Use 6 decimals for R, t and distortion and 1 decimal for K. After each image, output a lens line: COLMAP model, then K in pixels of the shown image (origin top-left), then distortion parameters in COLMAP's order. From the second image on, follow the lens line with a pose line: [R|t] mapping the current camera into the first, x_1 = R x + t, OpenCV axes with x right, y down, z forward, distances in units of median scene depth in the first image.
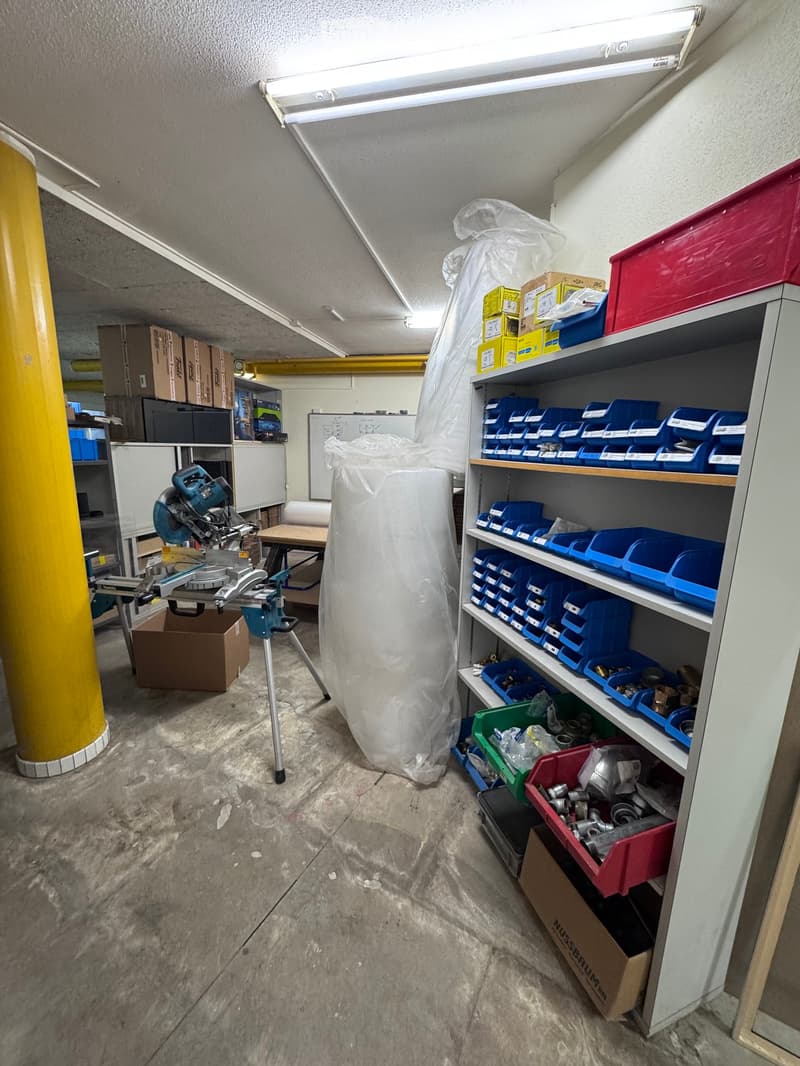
lens RADIAL K [[423.2, 0, 402.6], [0, 423.2, 534.6], [0, 0, 1]] dist [-0.003000, -0.000119]
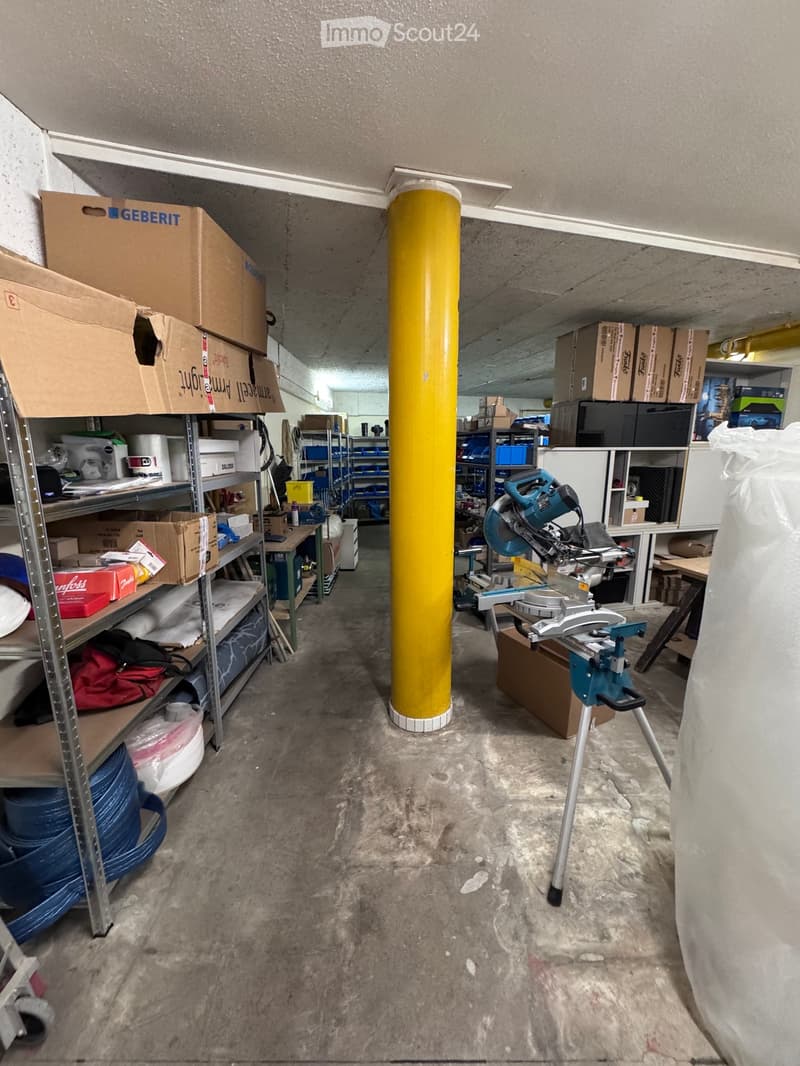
lens RADIAL K [[423.2, 0, 402.6], [0, 423.2, 534.6], [0, 0, 1]] dist [-0.003000, -0.000119]
pose [[0.487038, 0.144647, -0.861319, 0.105267], [-0.158764, 0.984422, 0.075547, -0.047738], [0.858829, 0.099952, 0.502416, 0.300406]]
